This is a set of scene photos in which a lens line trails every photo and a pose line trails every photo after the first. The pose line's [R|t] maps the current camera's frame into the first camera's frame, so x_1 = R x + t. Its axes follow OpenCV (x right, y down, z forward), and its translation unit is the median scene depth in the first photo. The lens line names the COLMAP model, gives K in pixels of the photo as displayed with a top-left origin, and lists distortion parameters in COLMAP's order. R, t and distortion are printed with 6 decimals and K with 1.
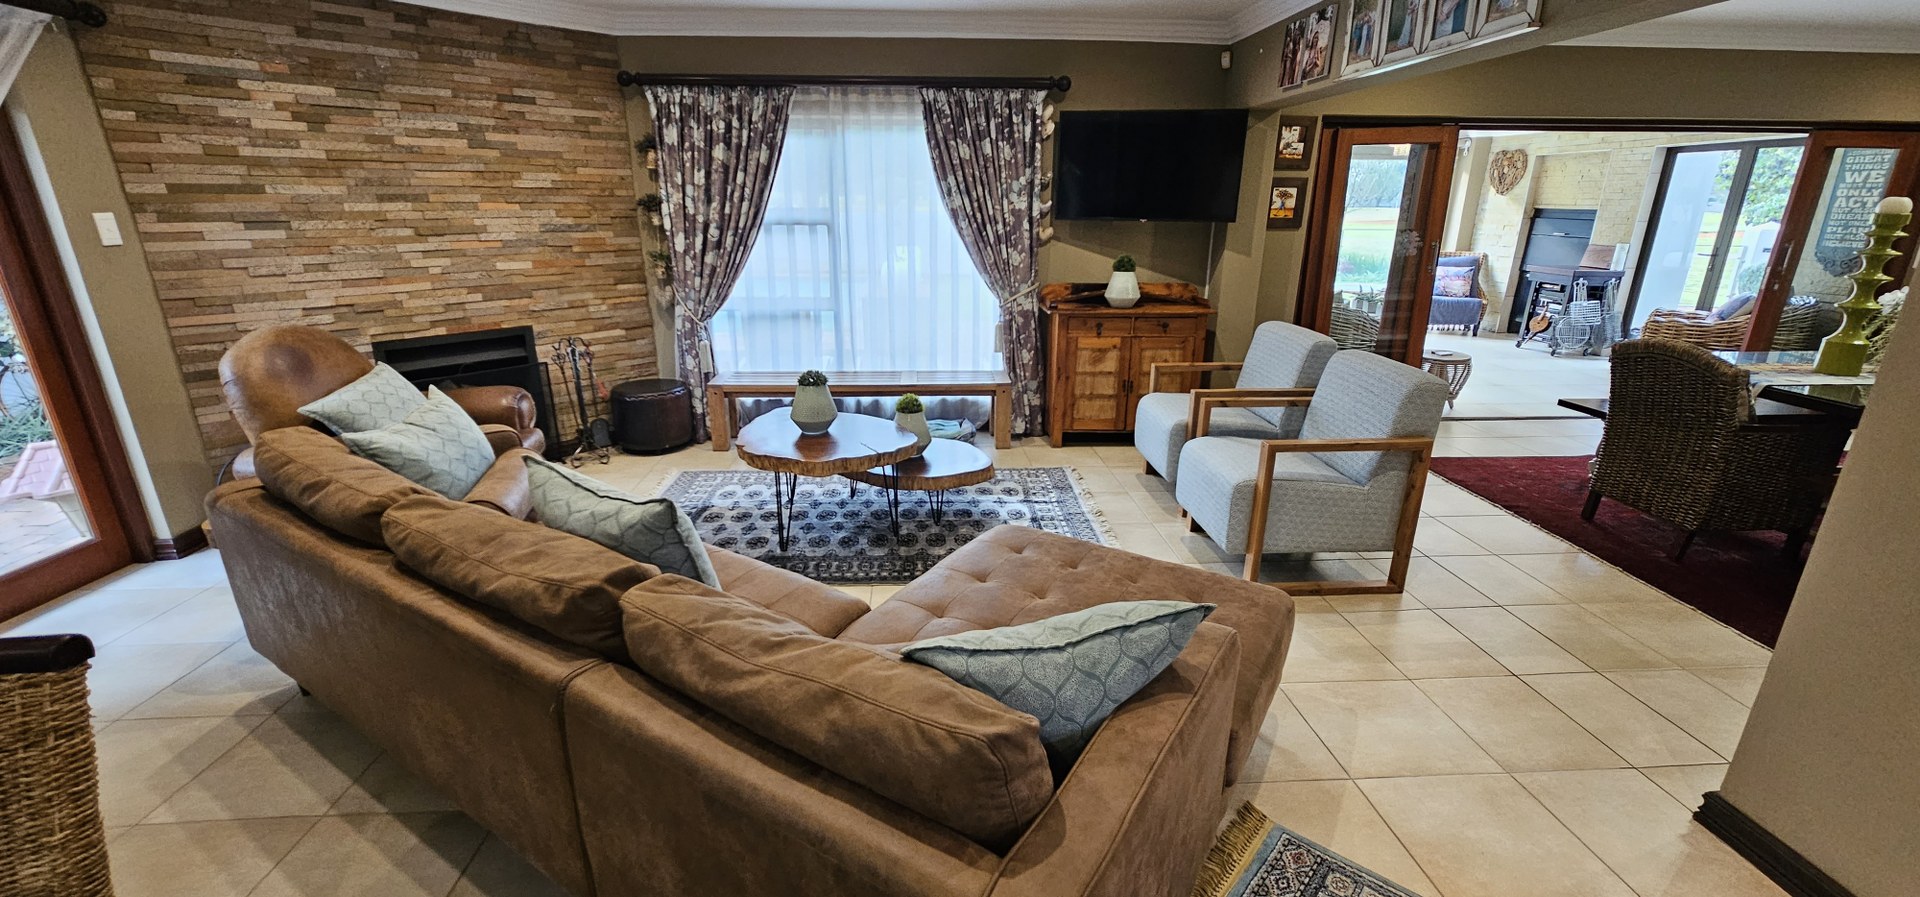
lens RADIAL K [[779.4, 0, 949.9], [0, 779.4, 456.7], [0, 0, 1]] dist [-0.002640, -0.000354]
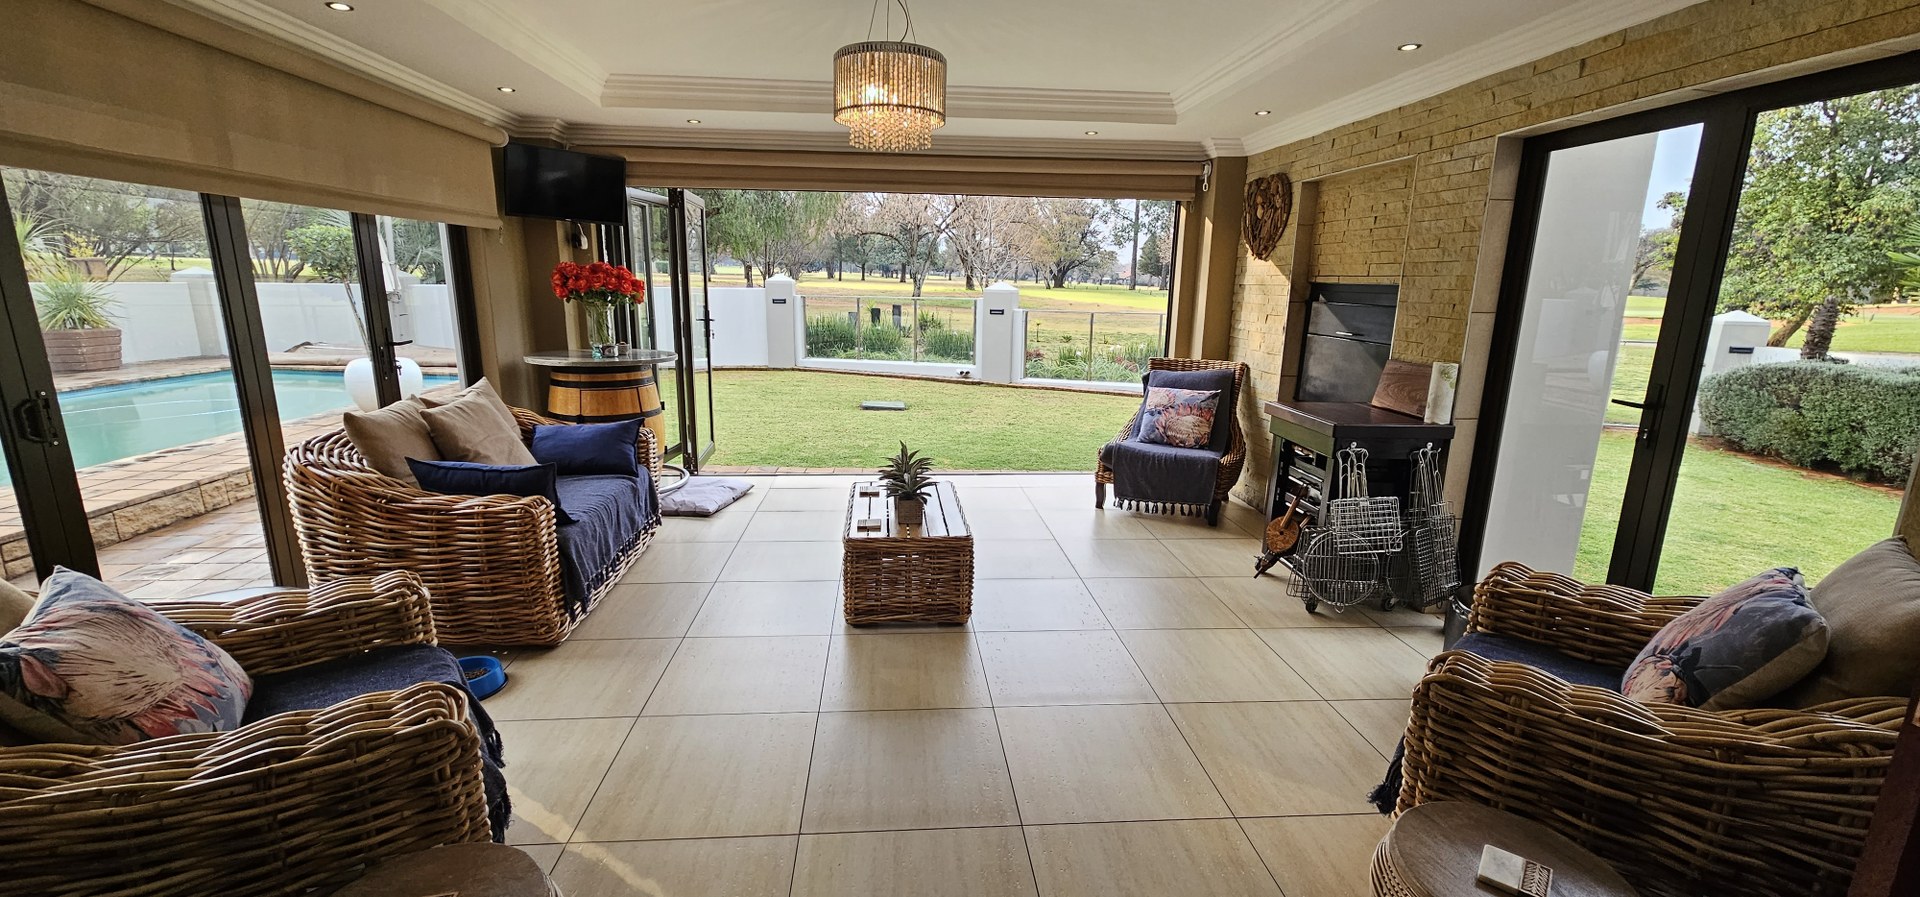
lens RADIAL K [[779.4, 0, 950.2], [0, 779.4, 451.3], [0, 0, 1]] dist [-0.002640, -0.000354]
pose [[0.999673, 0.006541, 0.024732, 0.557204], [-0.004078, 0.995145, -0.098330, -0.174059], [-0.025255, 0.098197, 0.994846, 0.559867]]
